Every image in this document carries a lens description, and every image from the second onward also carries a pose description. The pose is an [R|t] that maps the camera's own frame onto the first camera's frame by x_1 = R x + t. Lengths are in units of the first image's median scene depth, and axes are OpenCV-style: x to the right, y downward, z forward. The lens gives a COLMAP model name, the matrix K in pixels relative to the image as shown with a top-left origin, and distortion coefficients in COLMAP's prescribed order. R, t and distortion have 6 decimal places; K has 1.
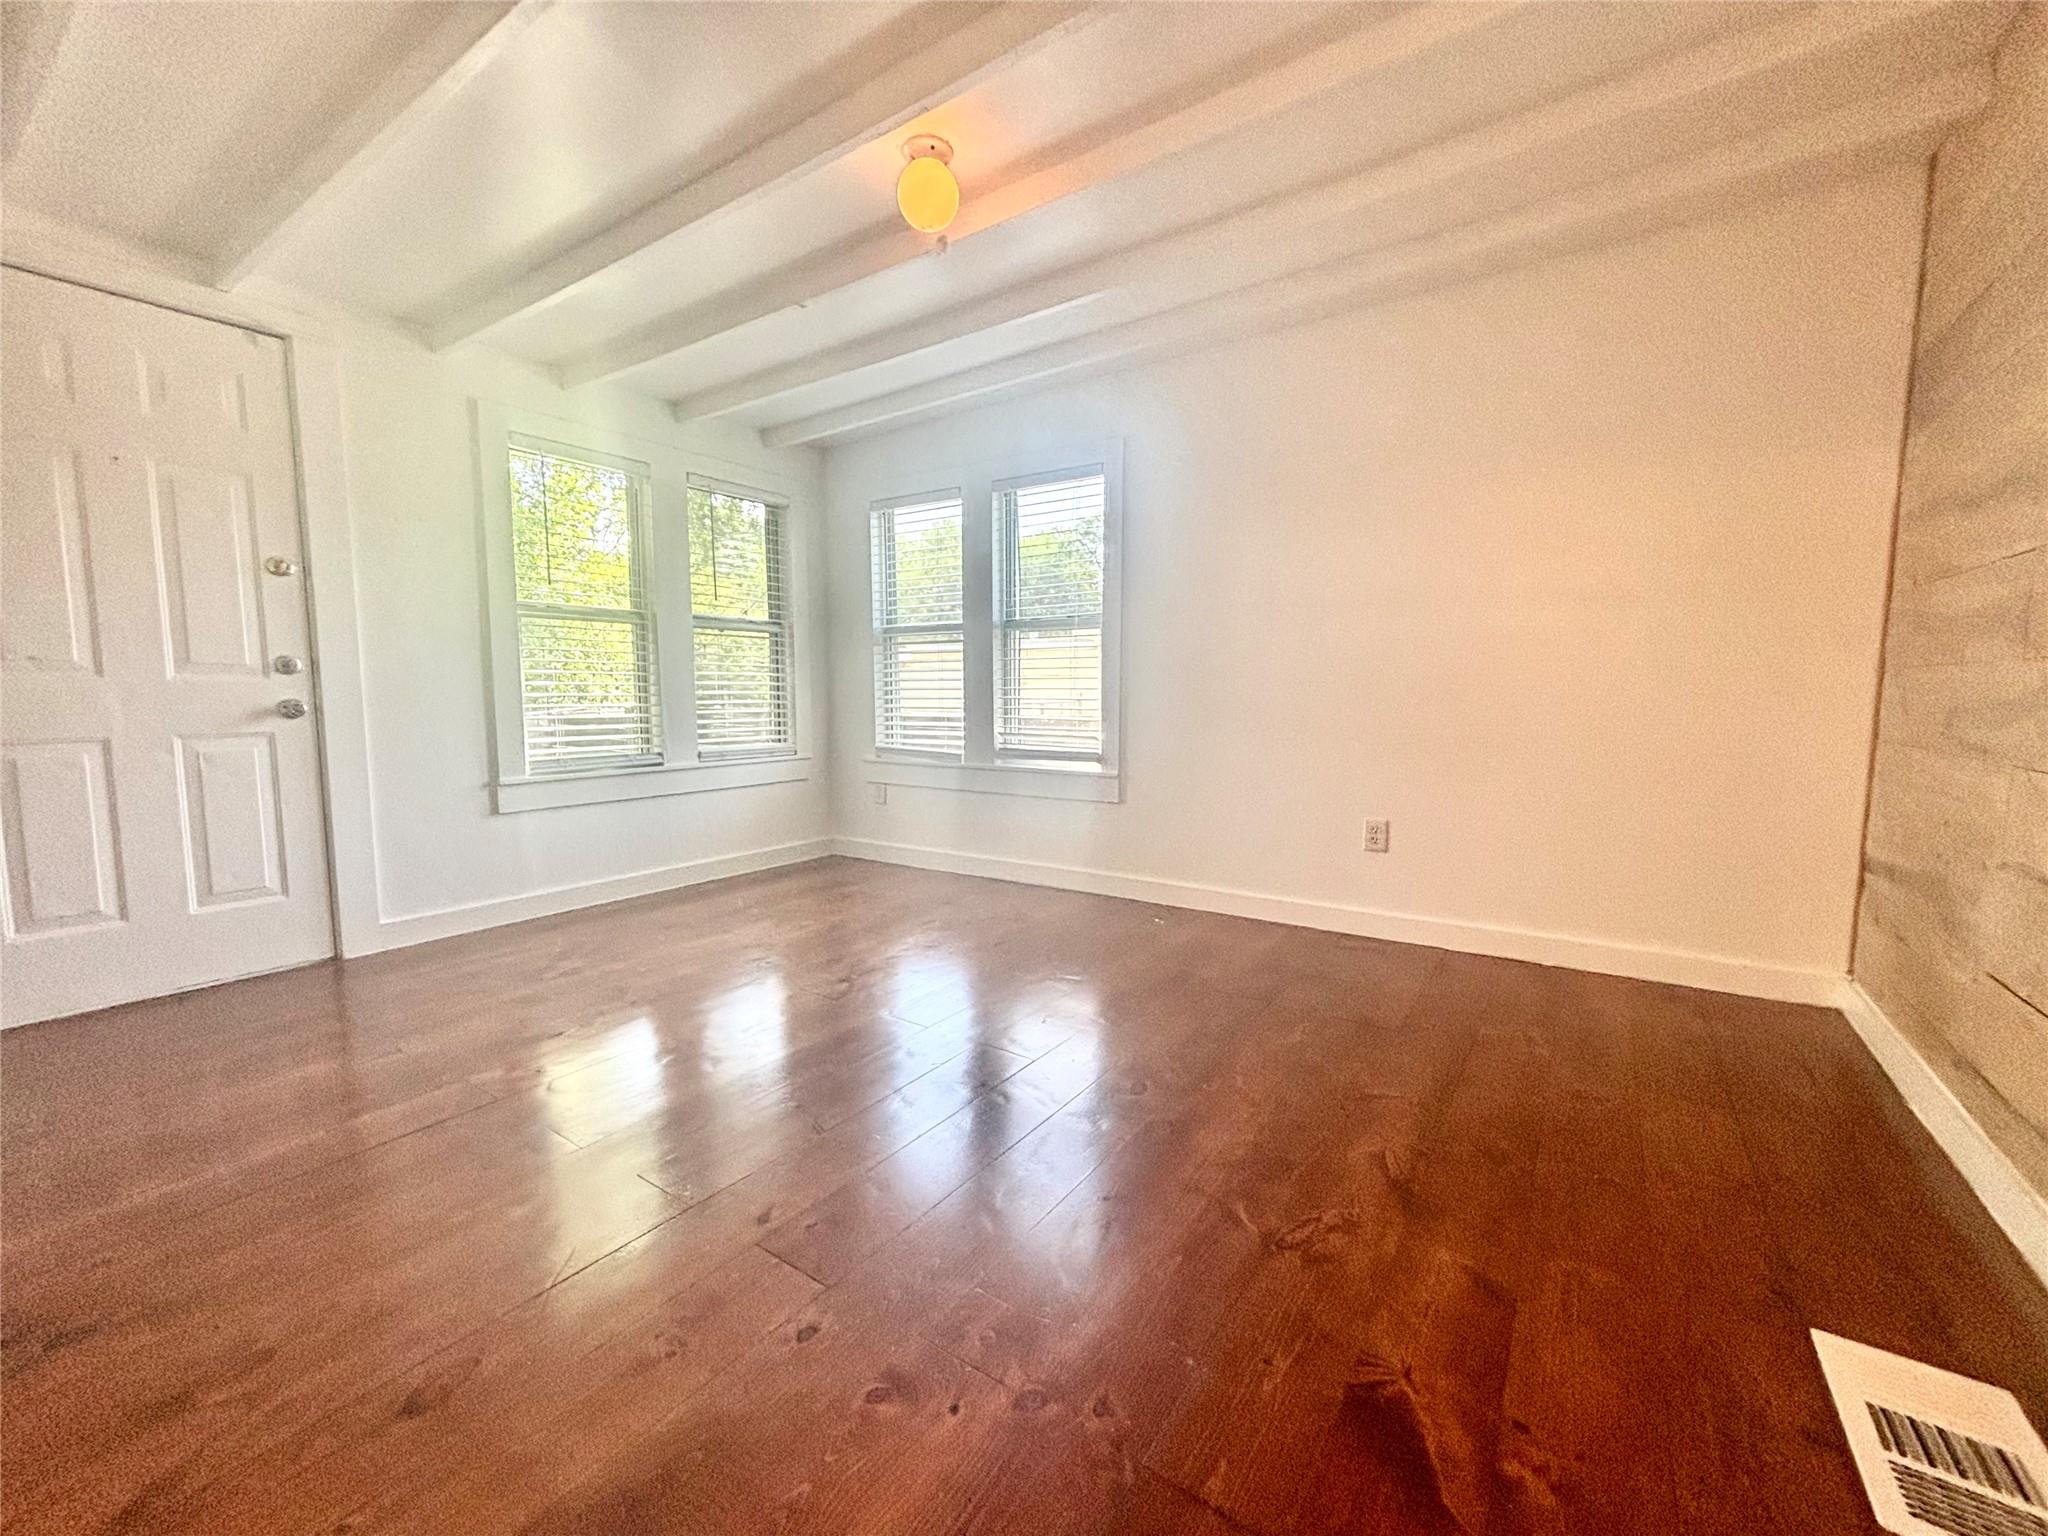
lens RADIAL K [[821.7, 0, 1024.0], [0, 821.7, 768.0], [0, 0, 1]] dist [-0.000746, -0.000127]
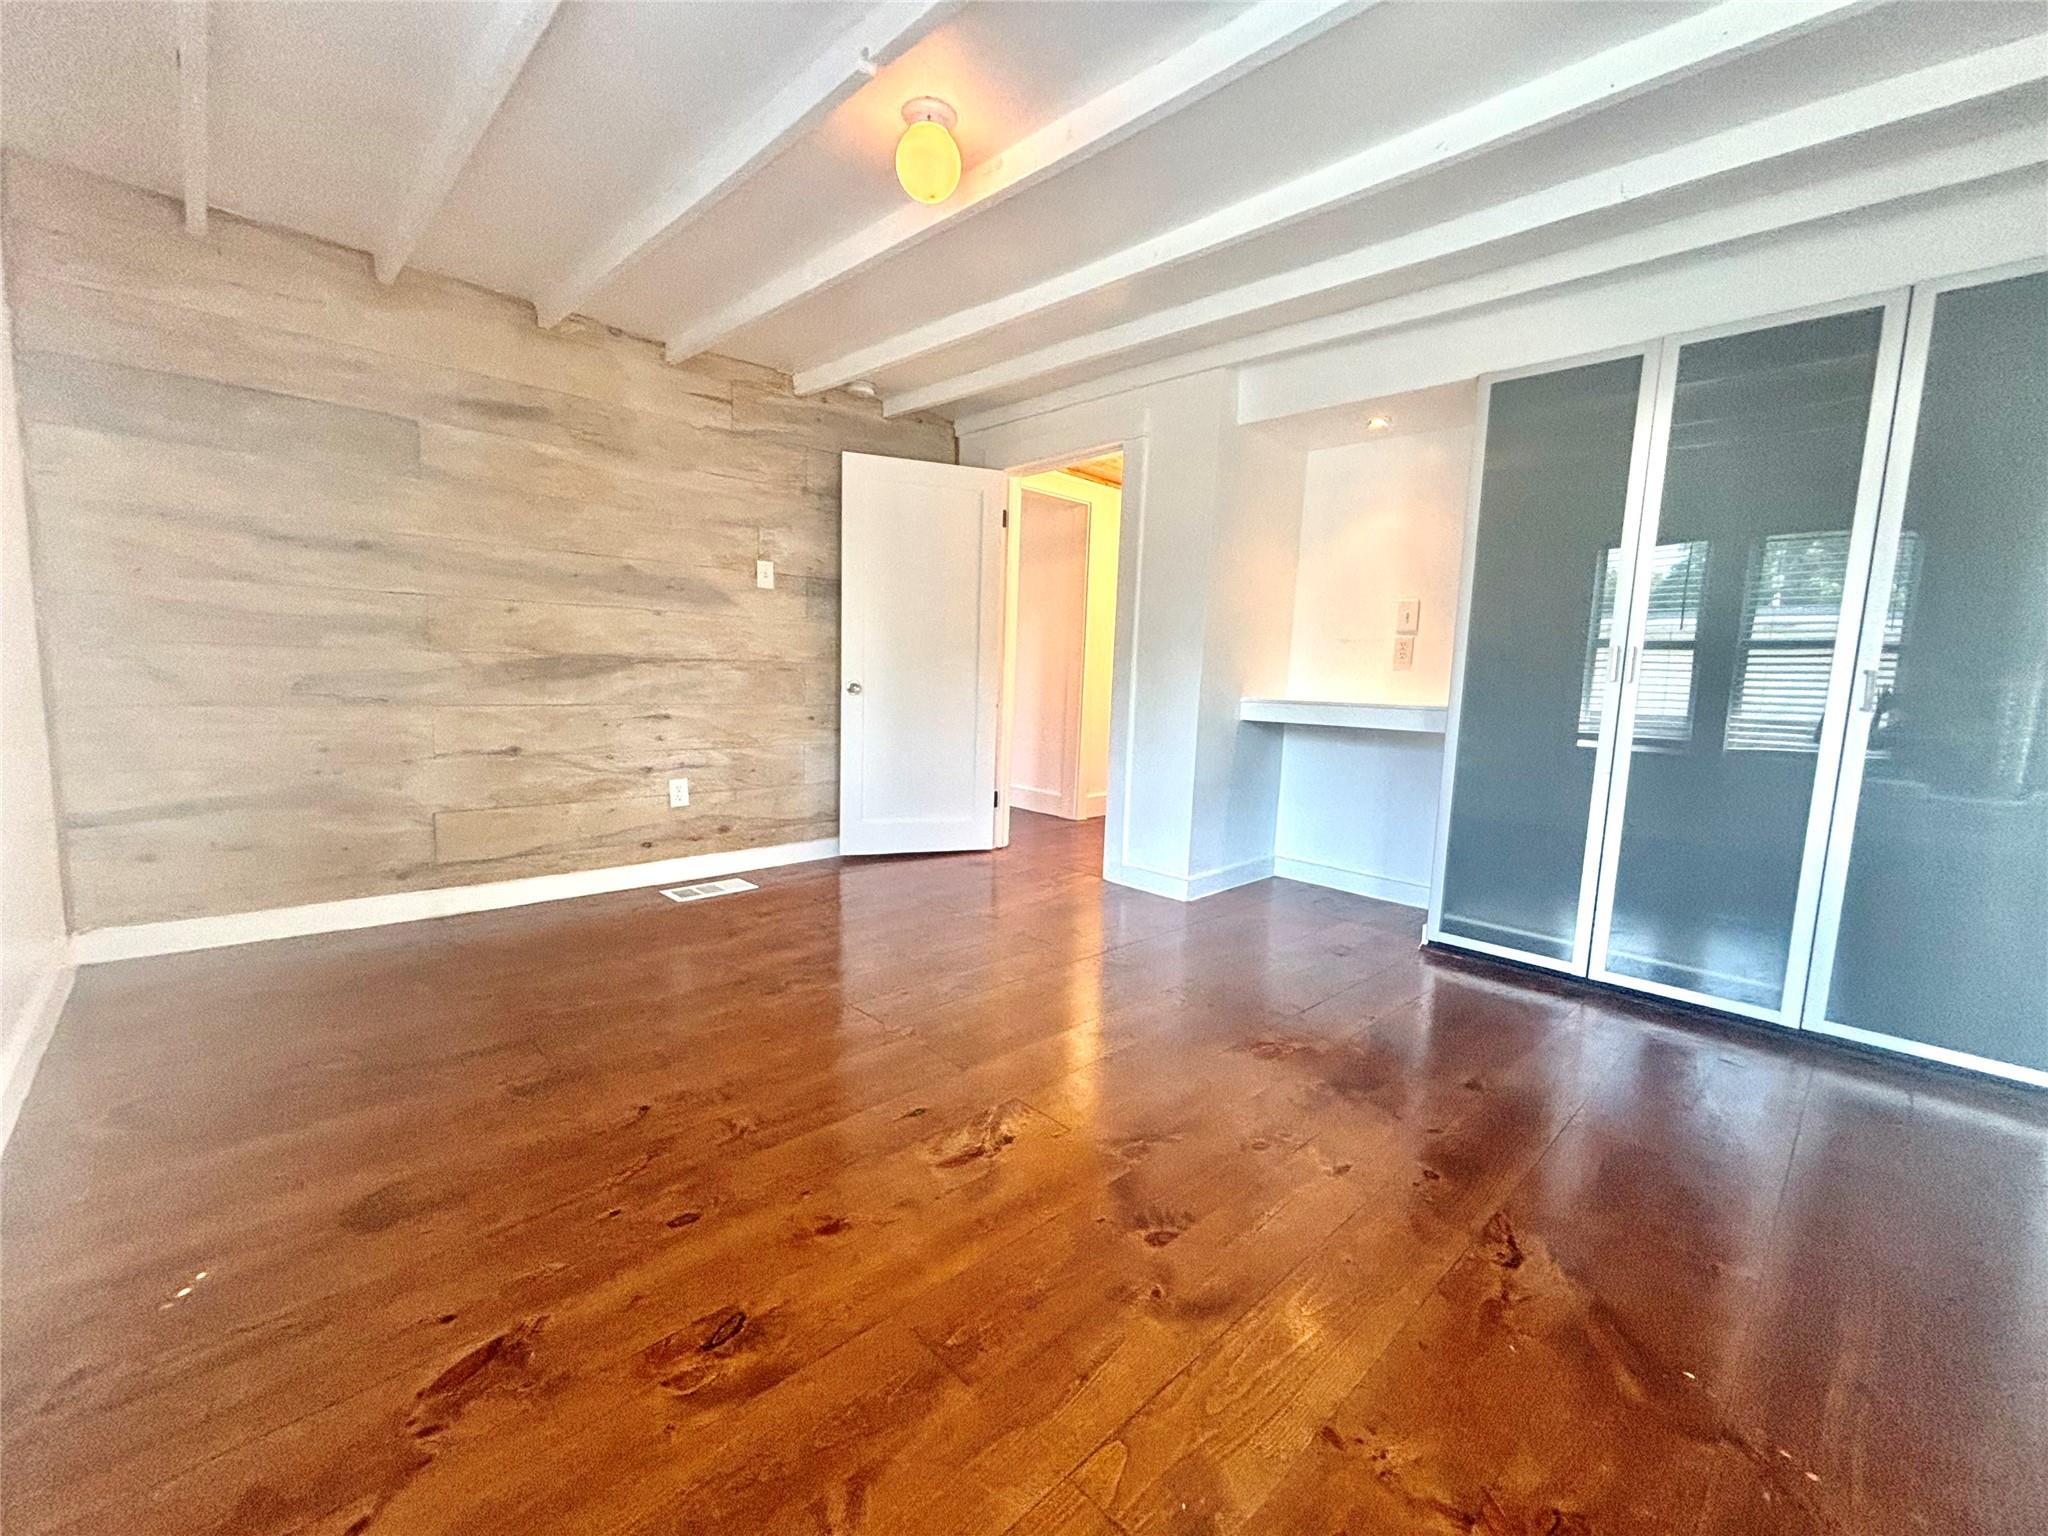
lens RADIAL K [[821.7, 0, 1024.0], [0, 821.7, 768.0], [0, 0, 1]] dist [-0.000746, -0.000127]
pose [[-0.984289, -0.053829, 0.168157, -0.305781], [-0.017491, 0.977435, 0.210511, -0.164354], [-0.175694, 0.204262, -0.963020, 1.495619]]
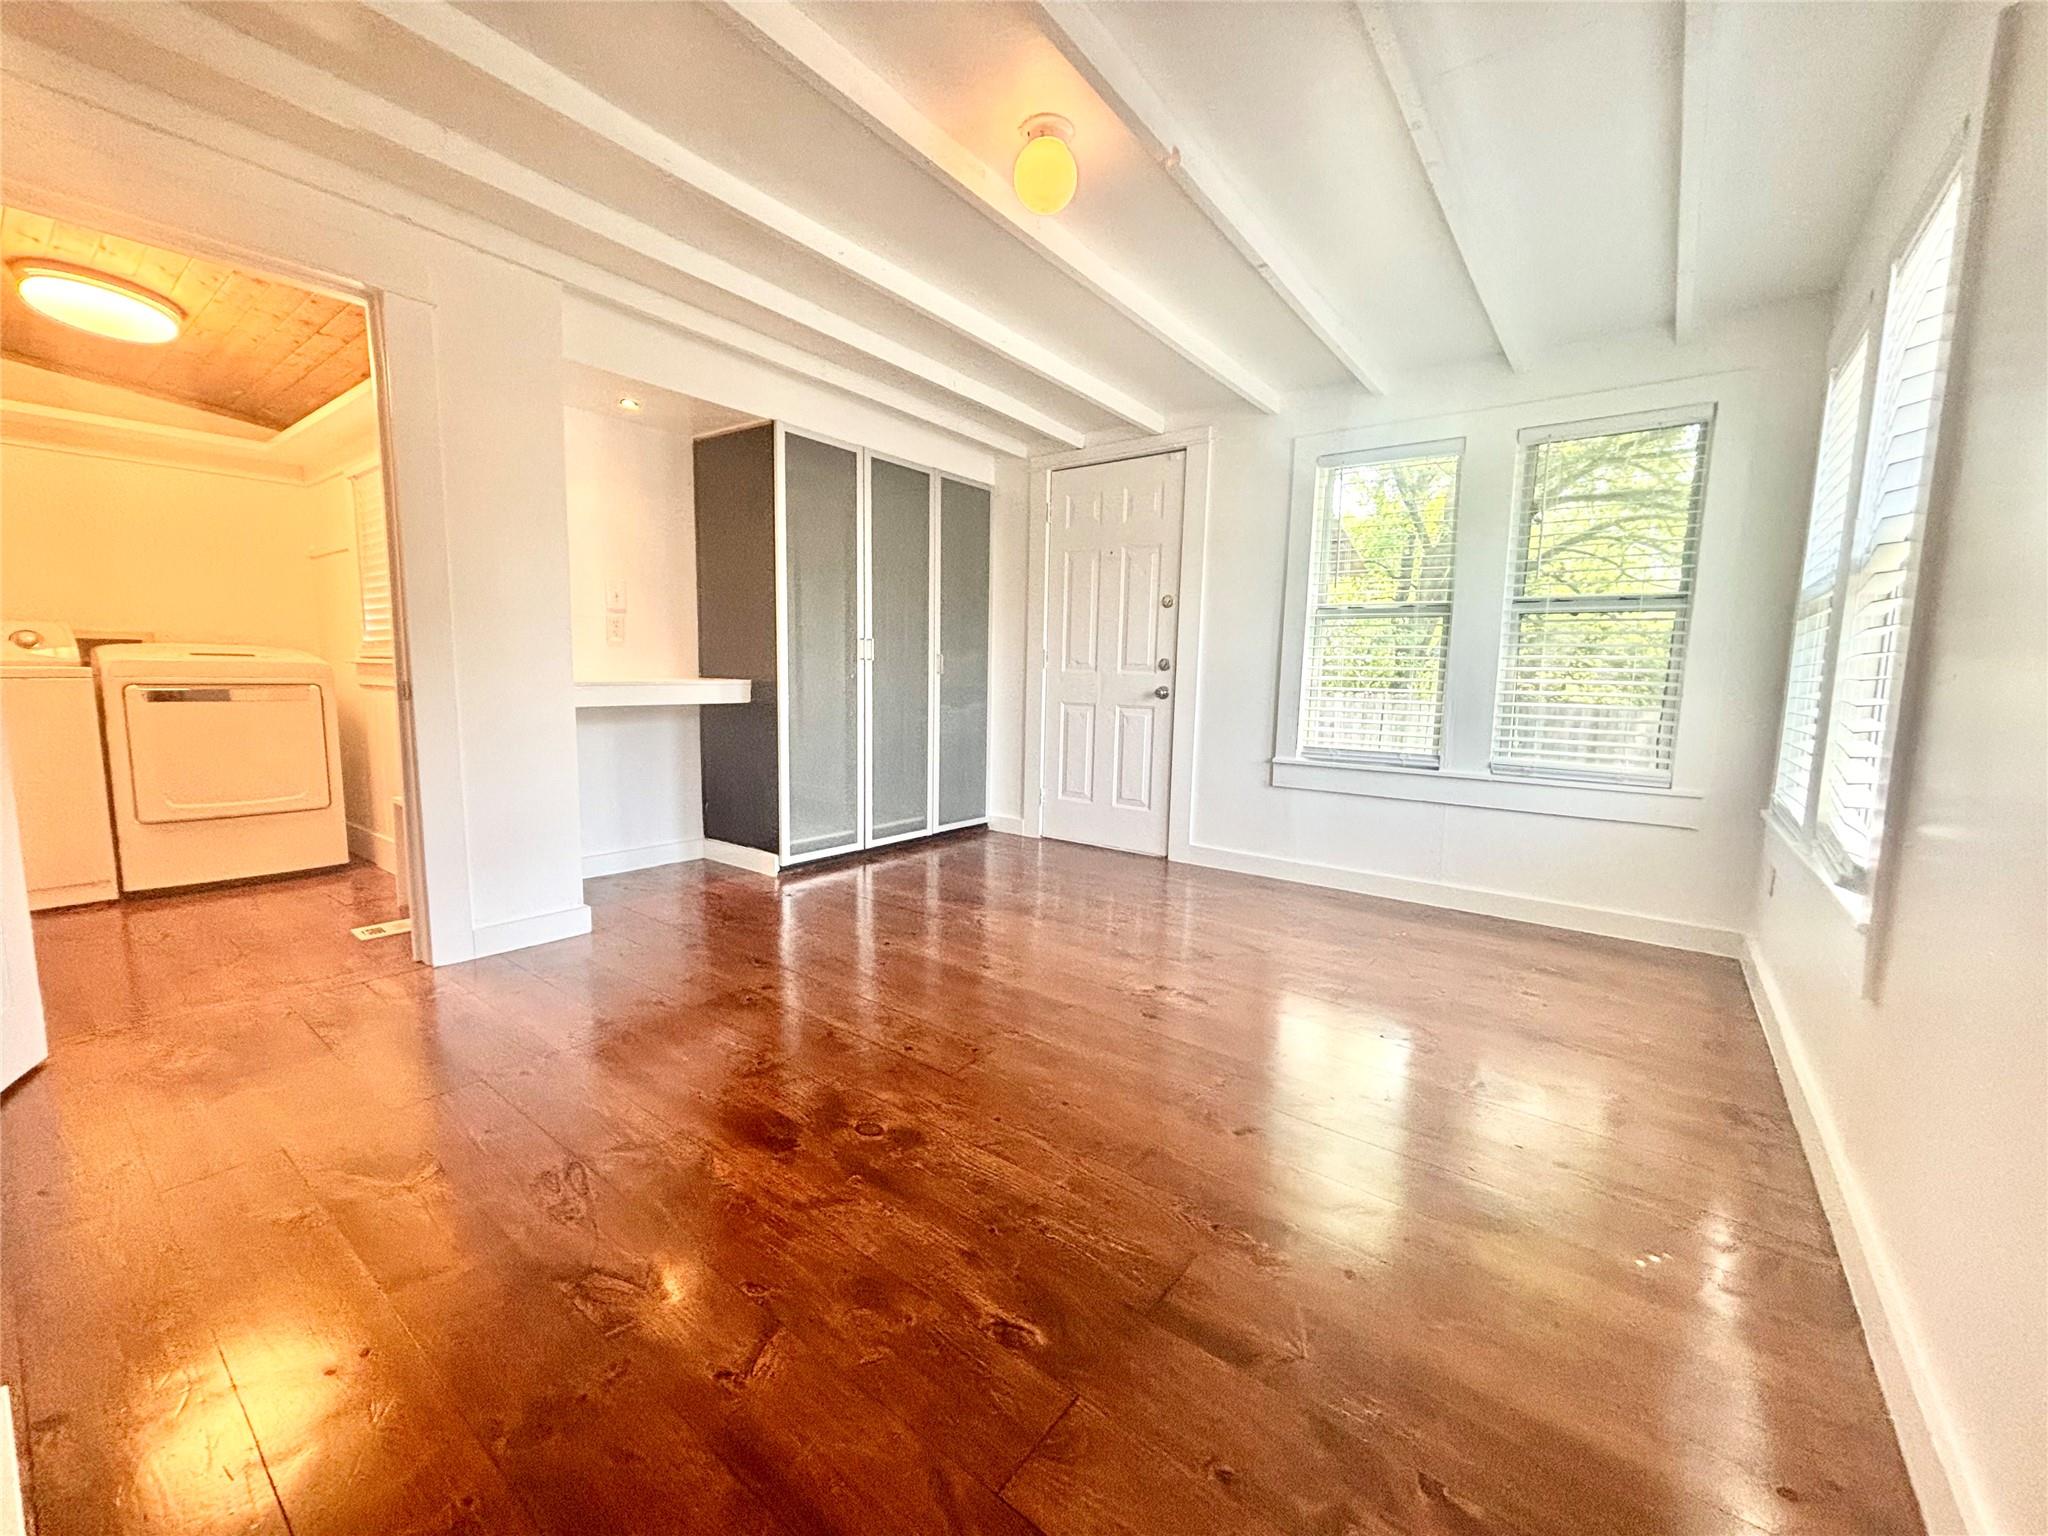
lens RADIAL K [[821.7, 0, 1024.0], [0, 821.7, 768.0], [0, 0, 1]] dist [-0.000746, -0.000127]
pose [[-0.043630, 0.121432, -0.991640, 0.688383], [-0.110111, 0.985954, 0.125580, -0.097754], [0.992961, 0.114669, -0.029646, 0.799282]]
